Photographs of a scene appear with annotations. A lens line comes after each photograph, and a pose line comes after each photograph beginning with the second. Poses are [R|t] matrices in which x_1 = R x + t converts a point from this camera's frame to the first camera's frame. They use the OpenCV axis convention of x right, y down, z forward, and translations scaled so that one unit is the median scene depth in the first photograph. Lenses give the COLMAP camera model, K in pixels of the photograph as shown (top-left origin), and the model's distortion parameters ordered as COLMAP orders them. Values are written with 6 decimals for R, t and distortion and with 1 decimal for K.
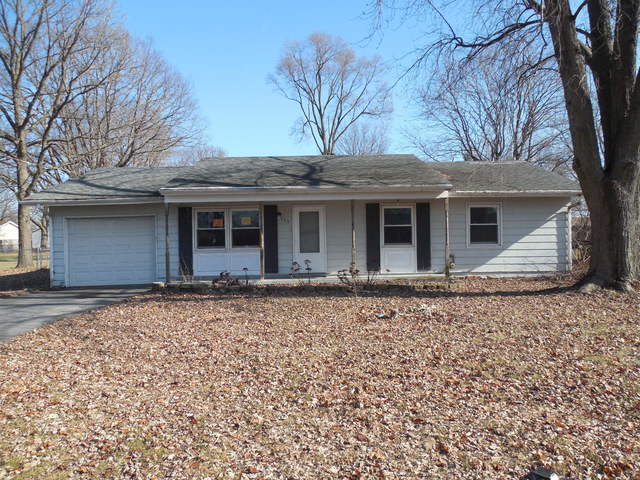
lens RADIAL K [[482.0, 0, 321.6], [0, 482.0, 238.6], [0, 0, 1]] dist [-0.026814, 0.002339]
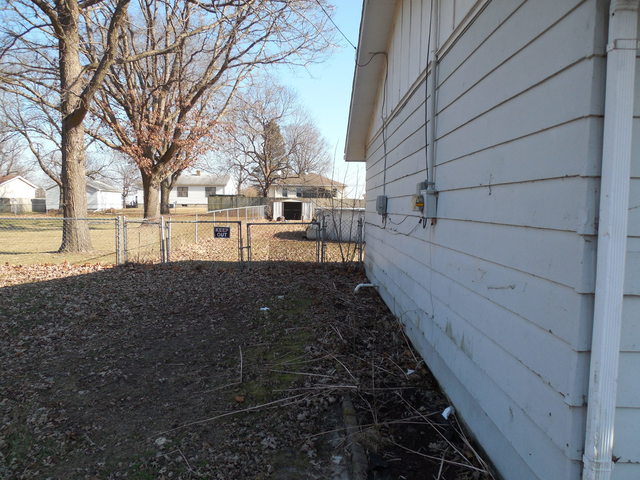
lens RADIAL K [[482.0, 0, 319.1], [0, 482.0, 239.3], [0, 0, 1]] dist [-0.026814, 0.002339]
pose [[0.999446, 0.032974, -0.004464, -0.395476], [-0.032608, 0.997284, 0.066046, 0.005922], [0.006630, -0.065864, 0.997807, 0.542751]]
